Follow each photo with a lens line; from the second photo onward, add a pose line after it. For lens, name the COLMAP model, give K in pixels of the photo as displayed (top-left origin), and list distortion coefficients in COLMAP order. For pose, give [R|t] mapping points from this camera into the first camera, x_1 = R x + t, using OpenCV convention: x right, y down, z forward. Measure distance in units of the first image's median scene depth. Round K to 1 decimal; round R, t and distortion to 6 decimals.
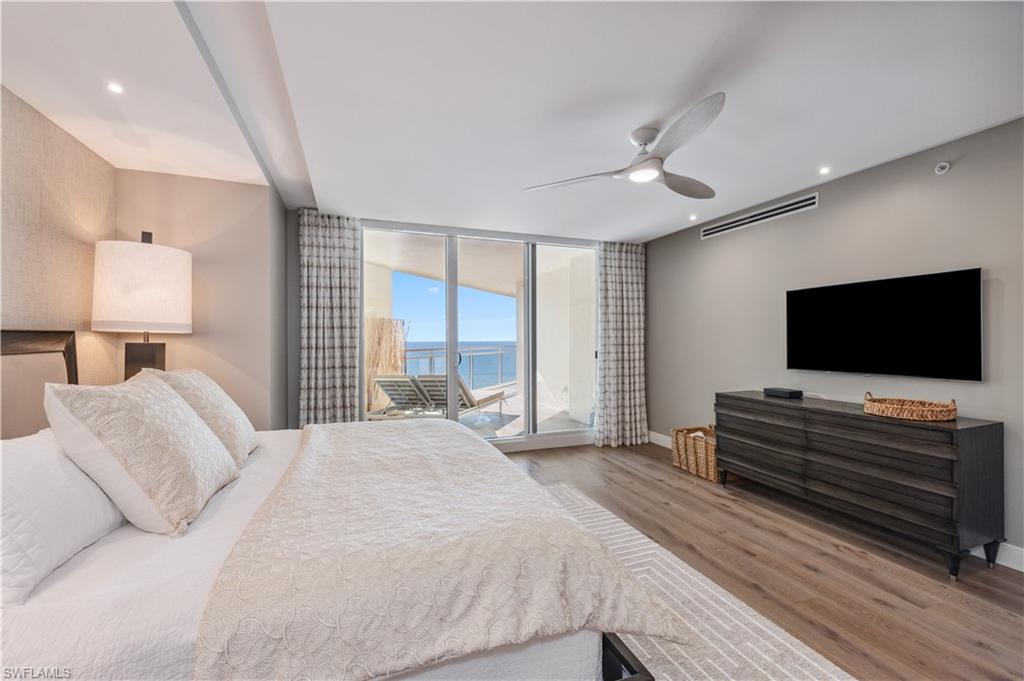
lens RADIAL K [[445.1, 0, 511.8], [0, 445.1, 338.9], [0, 0, 1]] dist [0.003706, -0.001044]
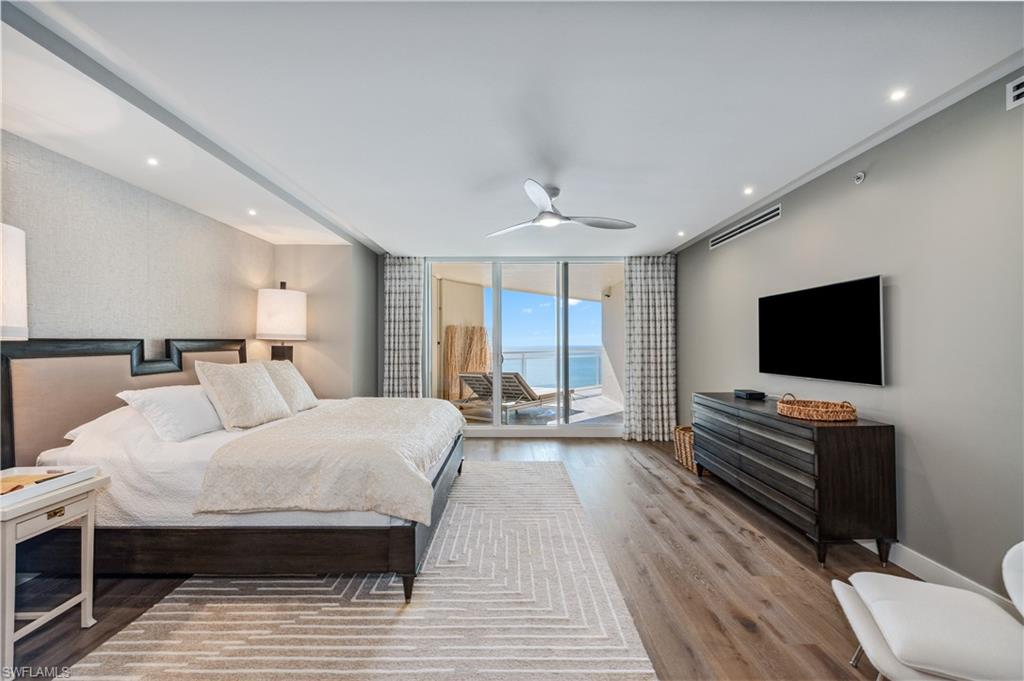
lens RADIAL K [[445.1, 0, 512.8], [0, 445.1, 340.1], [0, 0, 1]] dist [0.003706, -0.001044]
pose [[0.927390, -0.002290, -0.374090, 0.473399], [0.000126, 0.999983, -0.005810, -0.002333], [0.374097, 0.005341, 0.927374, -0.193794]]
